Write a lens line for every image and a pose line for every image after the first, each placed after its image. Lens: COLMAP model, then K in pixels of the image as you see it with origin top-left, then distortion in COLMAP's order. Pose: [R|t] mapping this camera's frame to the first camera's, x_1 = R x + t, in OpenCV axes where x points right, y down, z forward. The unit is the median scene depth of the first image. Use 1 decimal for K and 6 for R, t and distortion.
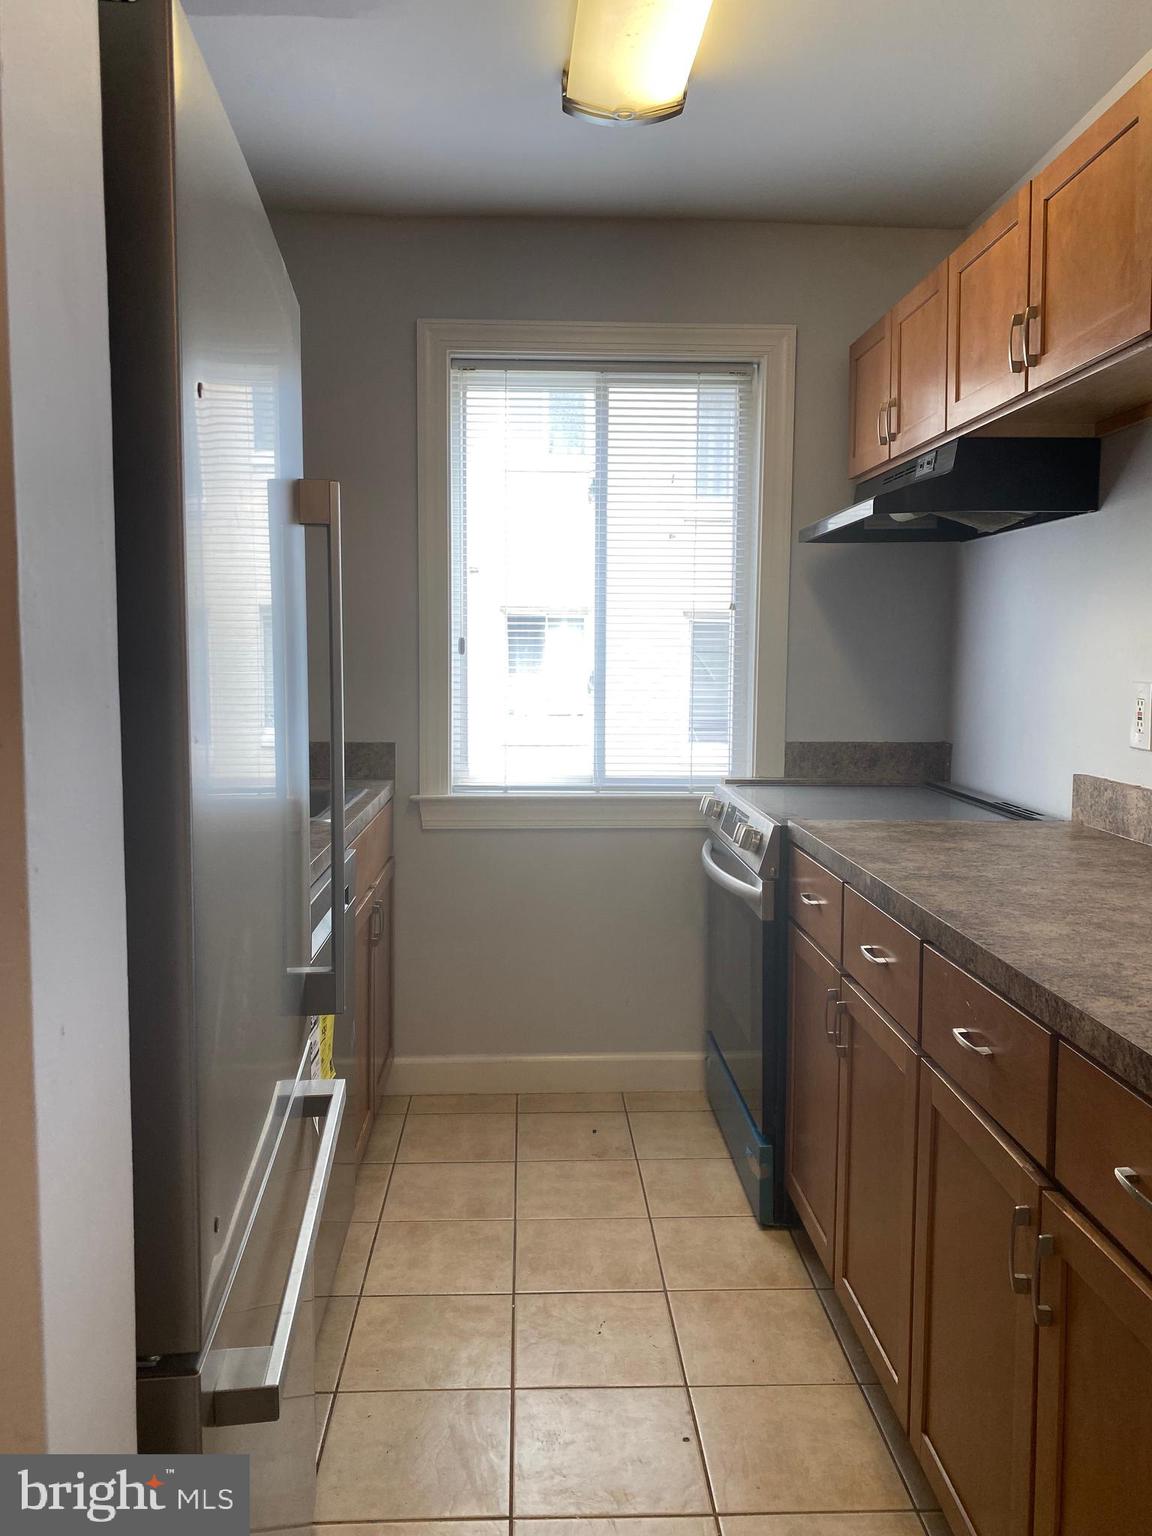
lens RADIAL K [[1170.5, 0, 578.7], [0, 1170.5, 778.5], [0, 0, 1]] dist [0.027964, -0.046188]
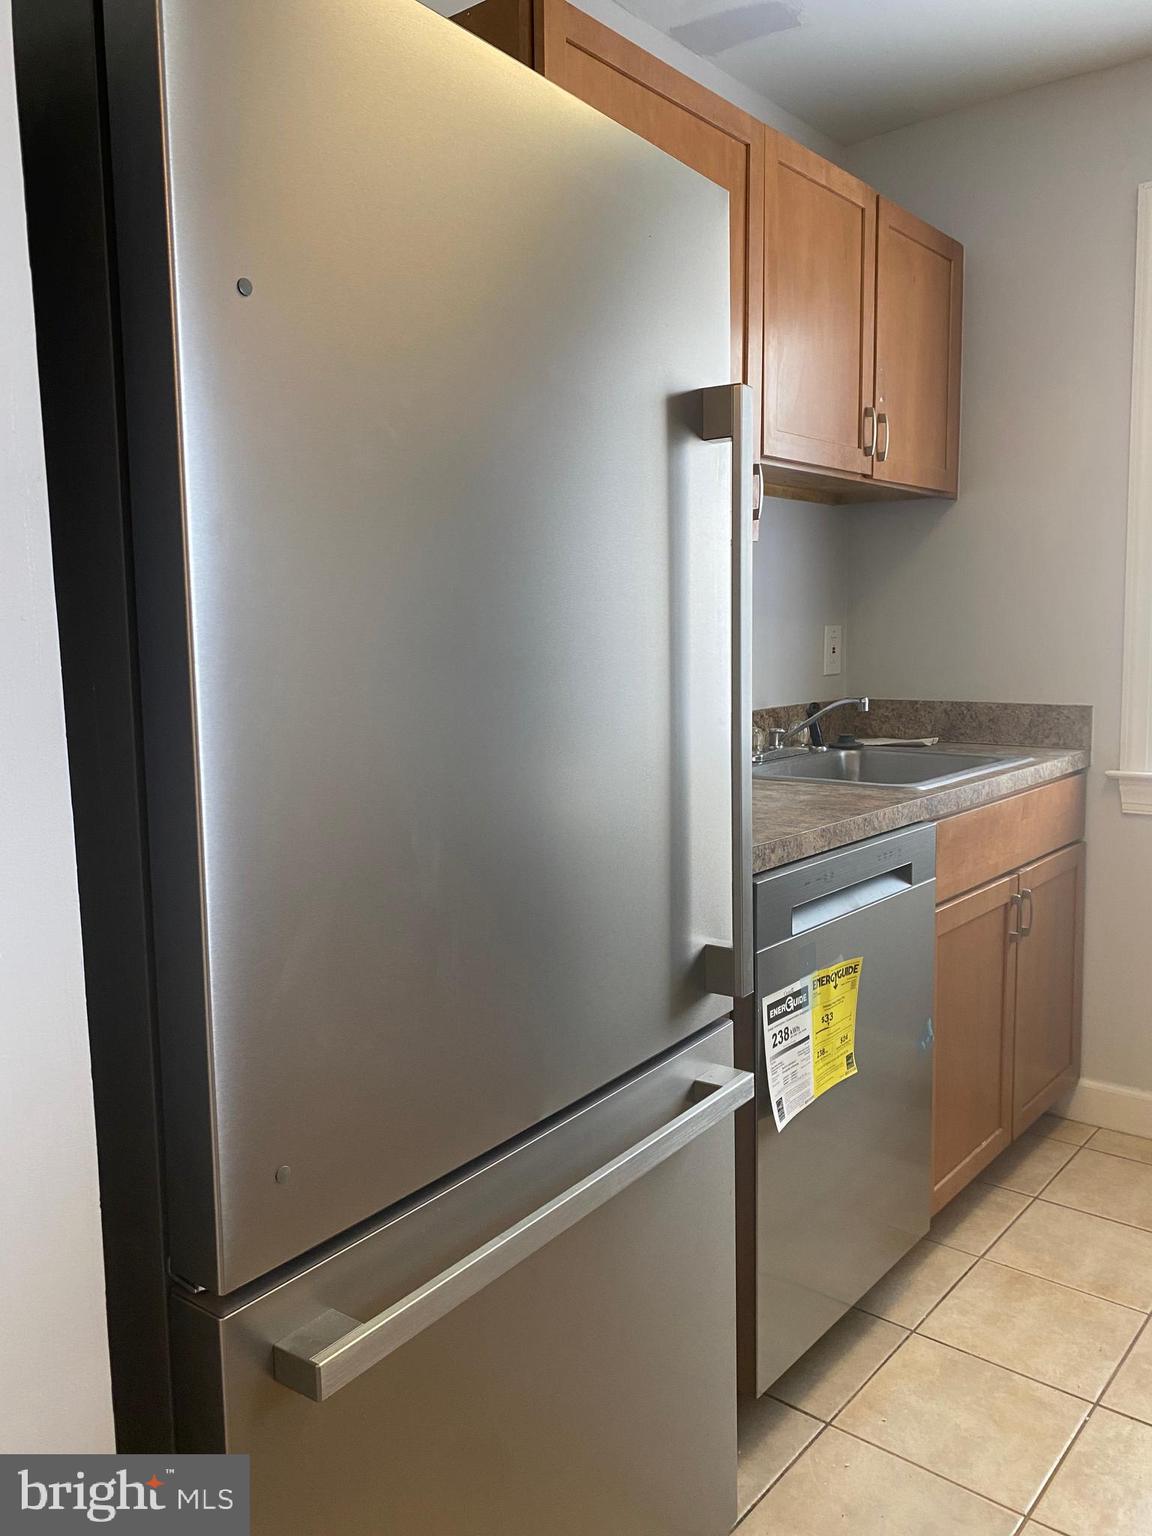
lens RADIAL K [[1170.5, 0, 585.0], [0, 1170.5, 758.0], [0, 0, 1]] dist [0.027964, -0.046188]
pose [[0.742330, 0.069567, -0.666414, 0.168091], [-0.061094, 0.997480, 0.036073, -0.002473], [0.667244, 0.013936, 0.744709, 0.159439]]
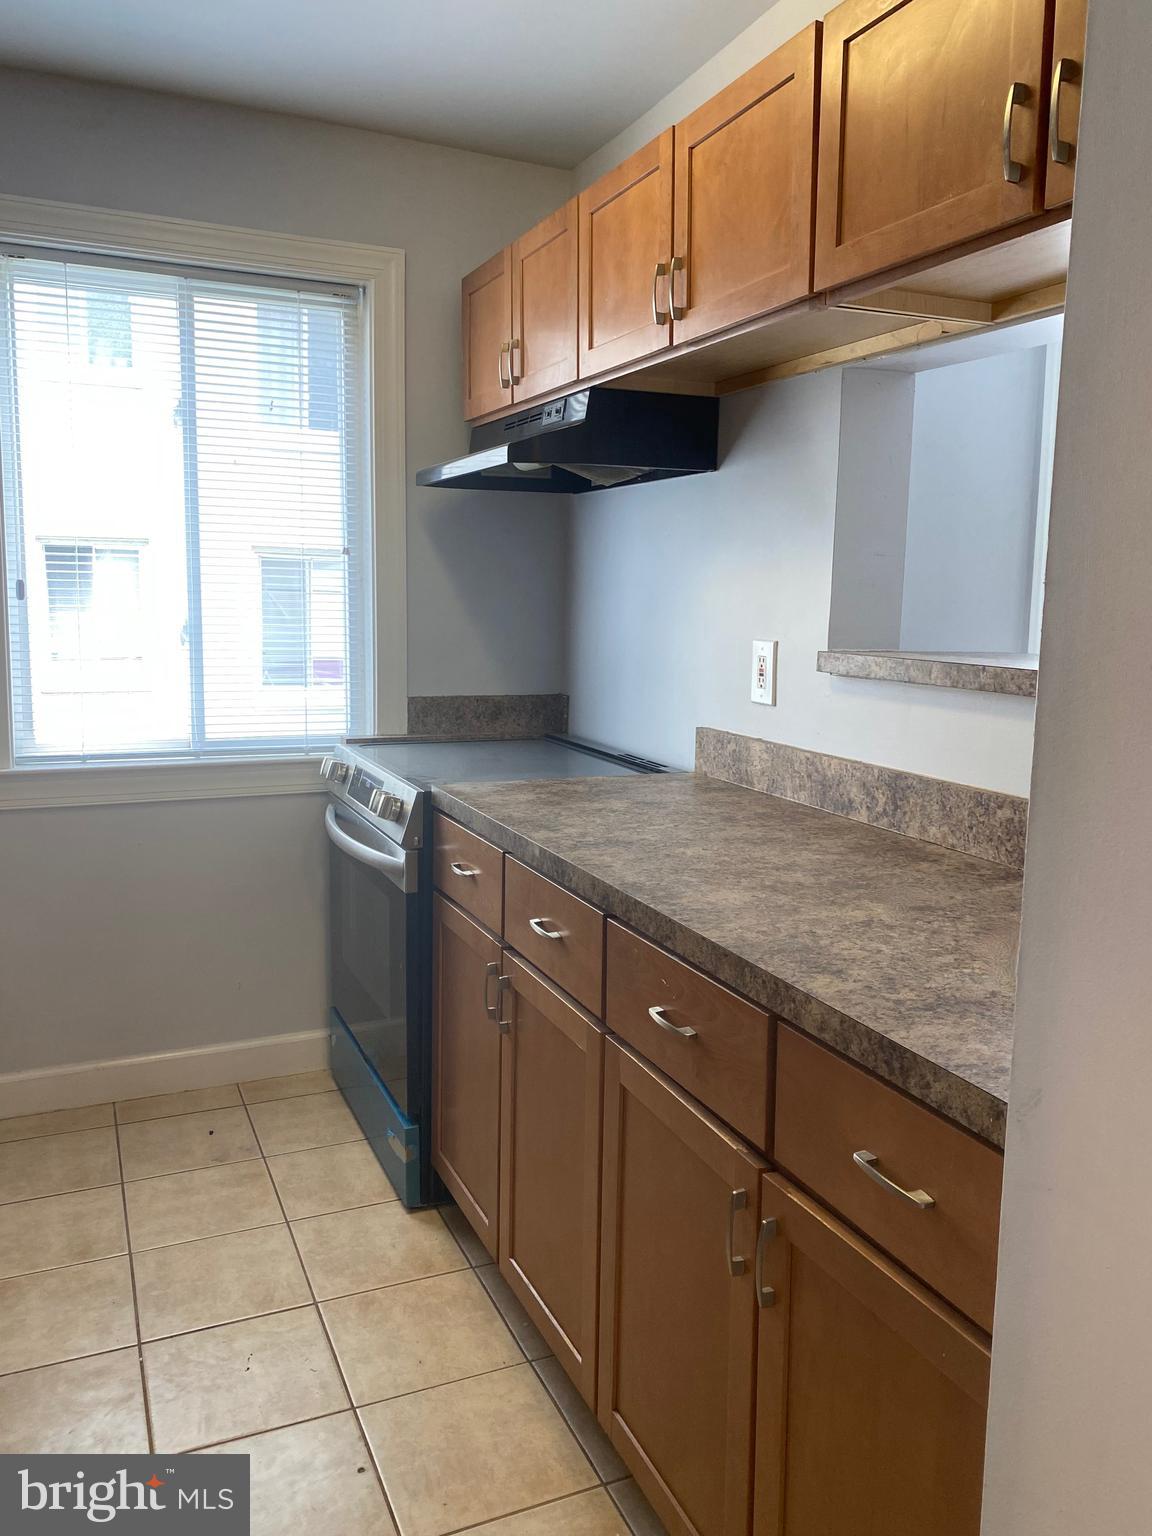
lens RADIAL K [[1170.5, 0, 603.7], [0, 1170.5, 768.9], [0, 0, 1]] dist [0.027964, -0.046188]
pose [[0.927489, -0.042463, 0.371432, -0.037766], [0.026307, 0.998479, 0.048458, -0.018313], [-0.372925, -0.035174, 0.927195, 0.072183]]
